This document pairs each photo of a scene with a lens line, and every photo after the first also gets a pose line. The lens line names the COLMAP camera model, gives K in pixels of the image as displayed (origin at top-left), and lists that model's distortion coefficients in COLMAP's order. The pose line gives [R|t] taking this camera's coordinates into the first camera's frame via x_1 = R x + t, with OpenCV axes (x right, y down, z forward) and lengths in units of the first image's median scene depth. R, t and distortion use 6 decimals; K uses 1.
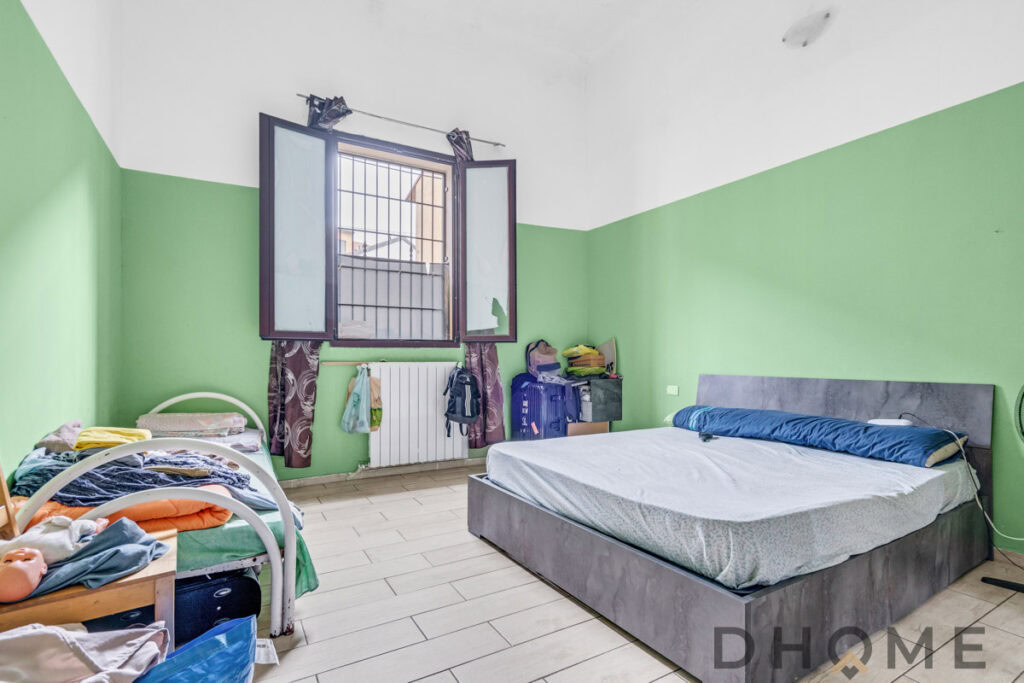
lens RADIAL K [[492.0, 0, 512.0], [0, 492.0, 341.5], [0, 0, 1]] dist [0.000297, 0.000974]
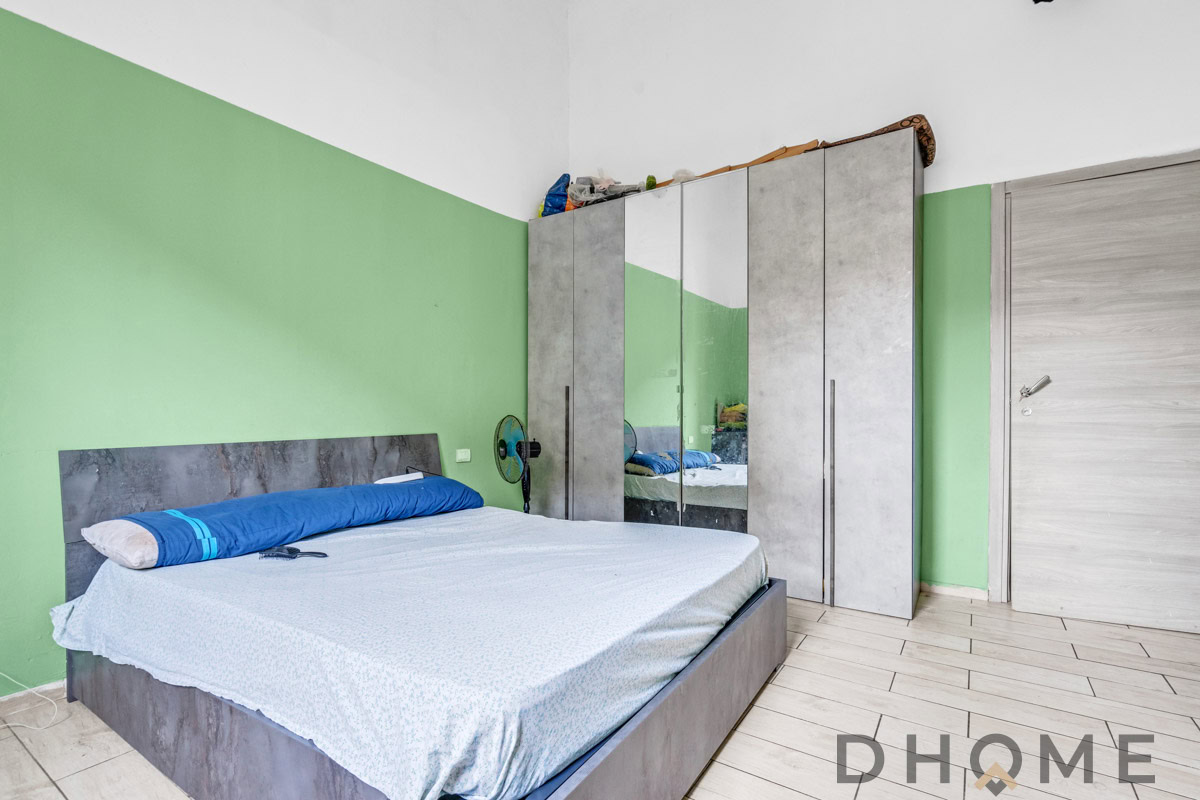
lens RADIAL K [[555.9, 0, 601.8], [0, 555.9, 419.6], [0, 0, 1]] dist [0.000354, 0.000029]
pose [[-0.446252, -0.001262, 0.894906, -0.333578], [-0.012518, 0.999910, -0.004833, 0.046472], [-0.894820, -0.013359, -0.446228, 1.027555]]
